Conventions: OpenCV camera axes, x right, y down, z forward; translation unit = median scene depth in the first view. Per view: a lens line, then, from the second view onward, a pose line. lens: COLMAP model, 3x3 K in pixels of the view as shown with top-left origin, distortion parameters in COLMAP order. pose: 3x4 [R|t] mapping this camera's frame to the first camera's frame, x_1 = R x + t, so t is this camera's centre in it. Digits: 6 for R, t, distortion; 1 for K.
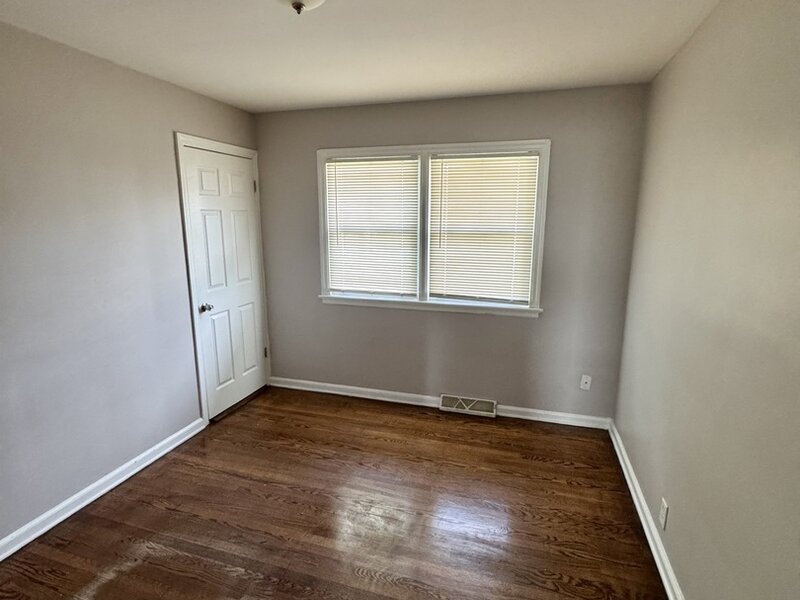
lens RADIAL K [[430.9, 0, 424.1], [0, 430.9, 298.8], [0, 0, 1]] dist [-0.003242, -0.000395]
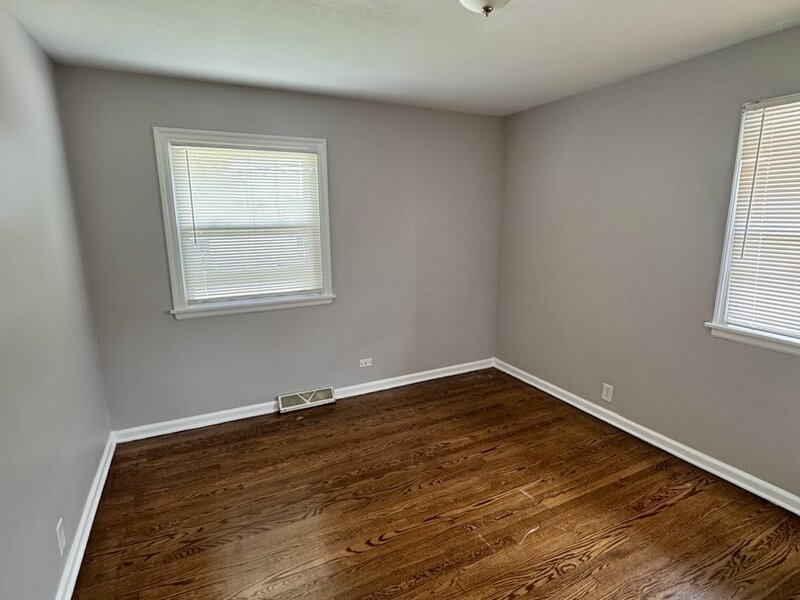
lens RADIAL K [[421.2, 0, 400.5], [0, 421.2, 284.3], [0, 0, 1]] dist [-0.000755, -0.000116]
pose [[0.737331, -0.127878, 0.663317, -0.351139], [0.139558, 0.989572, 0.035645, -0.019403], [-0.660959, 0.066289, 0.747489, 0.112145]]
